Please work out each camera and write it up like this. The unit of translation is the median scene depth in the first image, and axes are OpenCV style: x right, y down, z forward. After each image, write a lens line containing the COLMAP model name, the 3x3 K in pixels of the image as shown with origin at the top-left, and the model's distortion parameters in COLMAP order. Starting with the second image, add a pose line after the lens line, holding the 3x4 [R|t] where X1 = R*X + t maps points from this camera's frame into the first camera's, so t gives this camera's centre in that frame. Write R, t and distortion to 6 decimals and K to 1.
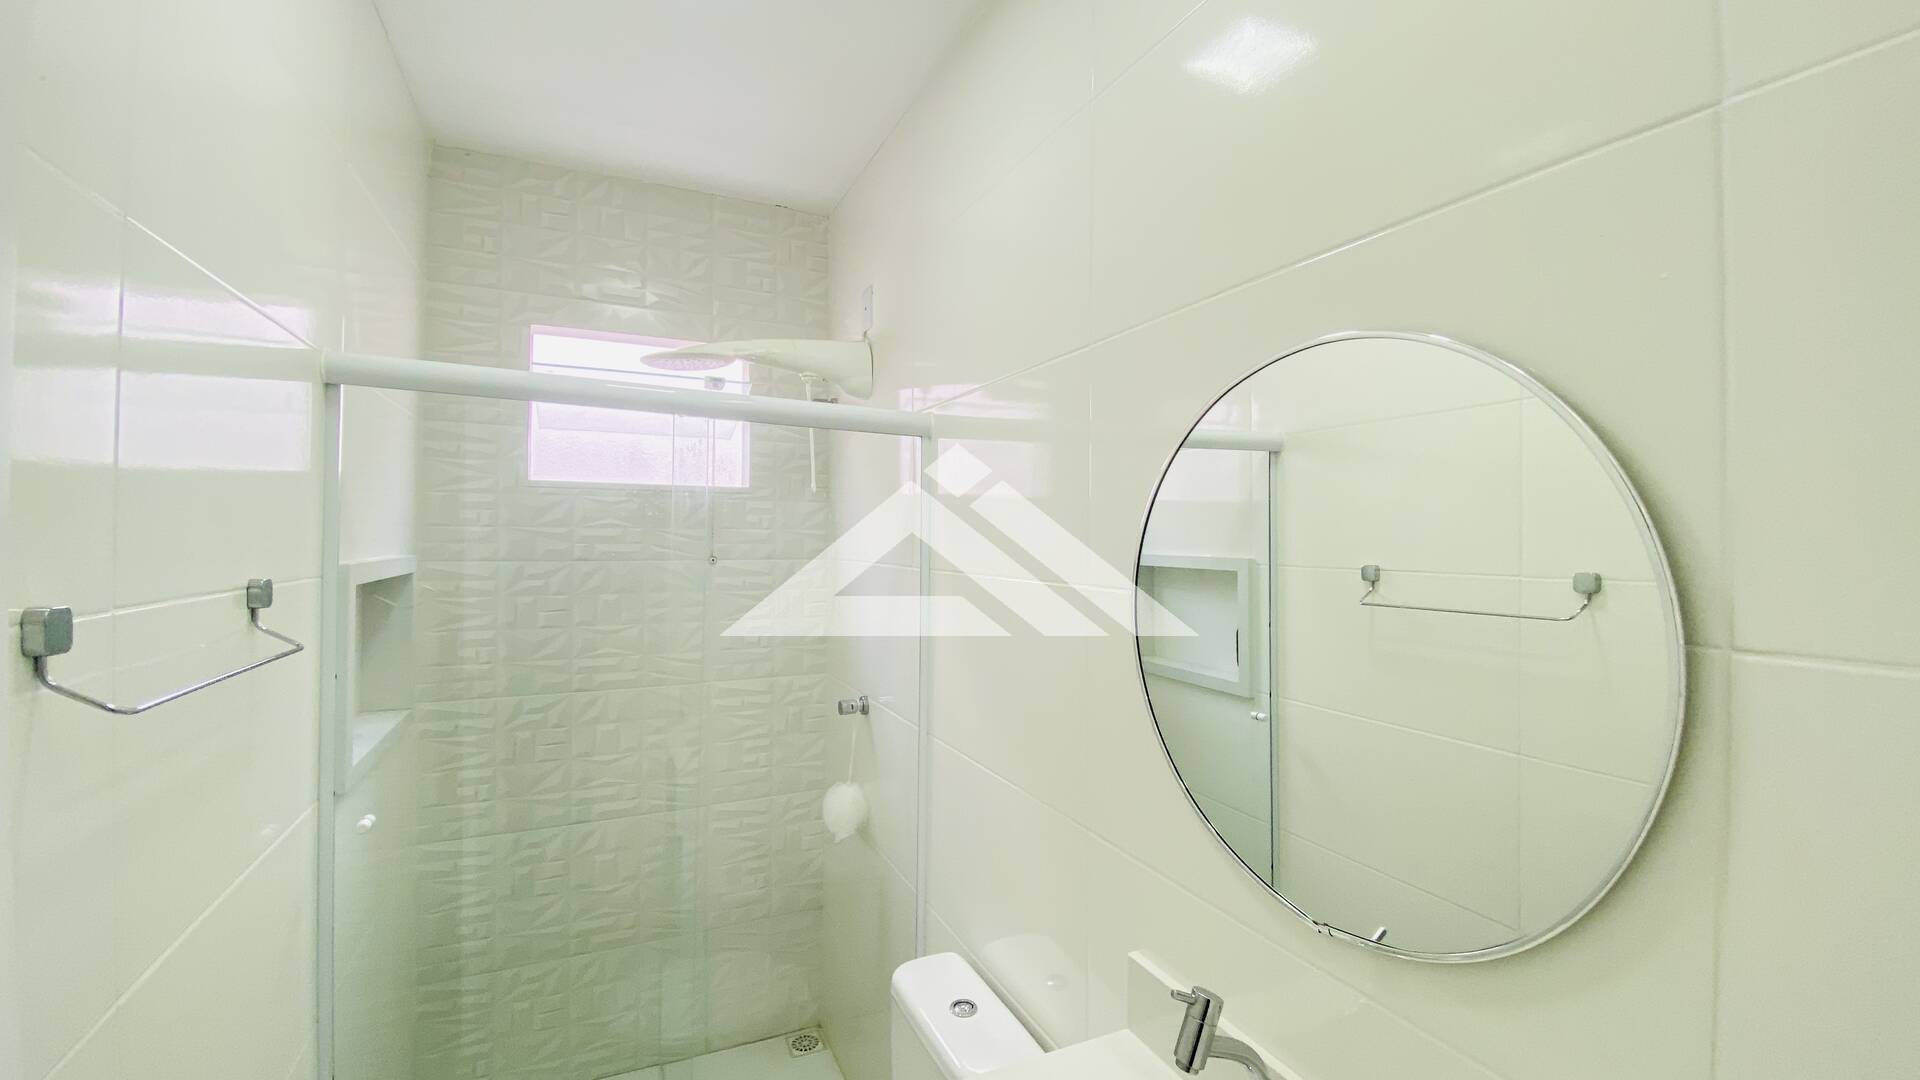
lens RADIAL K [[777.5, 0, 947.0], [0, 777.5, 557.3], [0, 0, 1]] dist [0.015879, -0.018357]
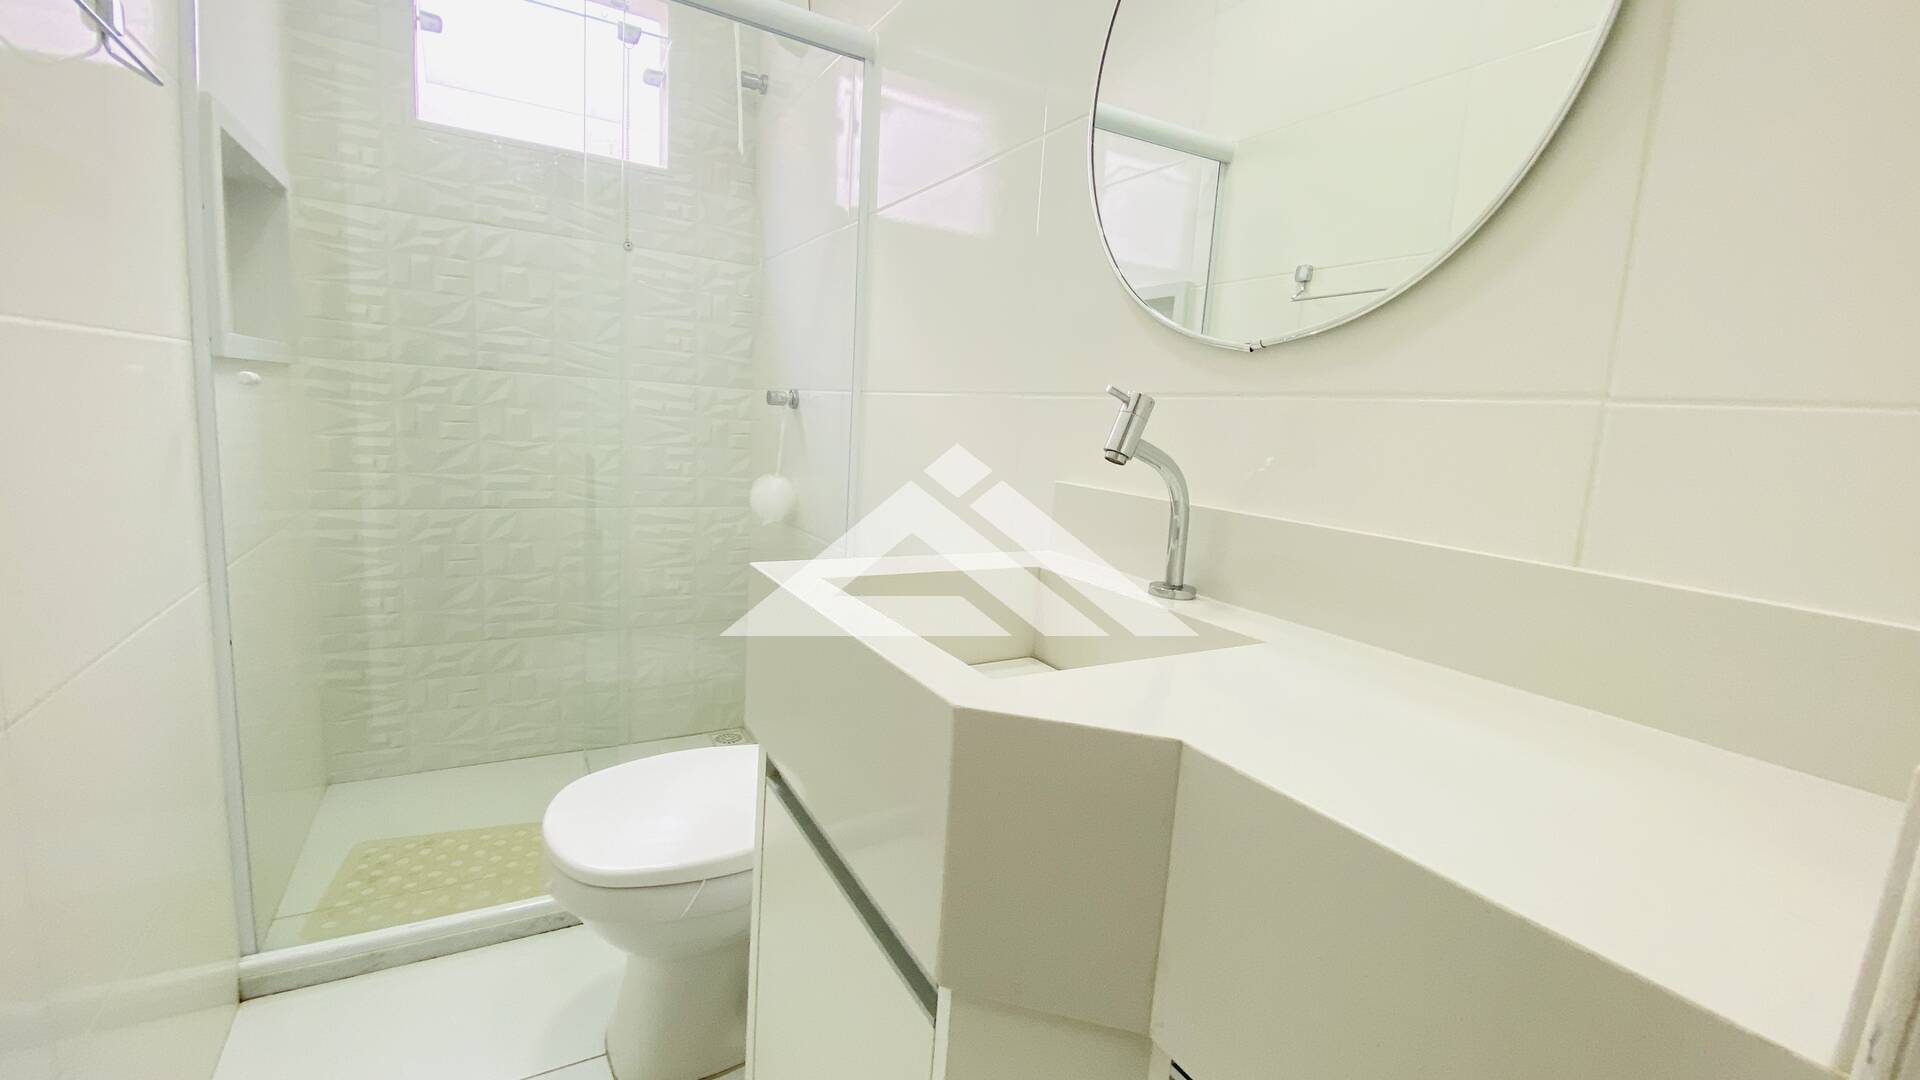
lens RADIAL K [[777.5, 0, 945.8], [0, 777.5, 527.1], [0, 0, 1]] dist [0.015879, -0.018357]
pose [[0.995105, 0.033165, 0.093089, -0.002031], [-0.046520, 0.988311, 0.145179, 0.198287], [-0.087186, -0.148799, 0.985016, 0.000104]]
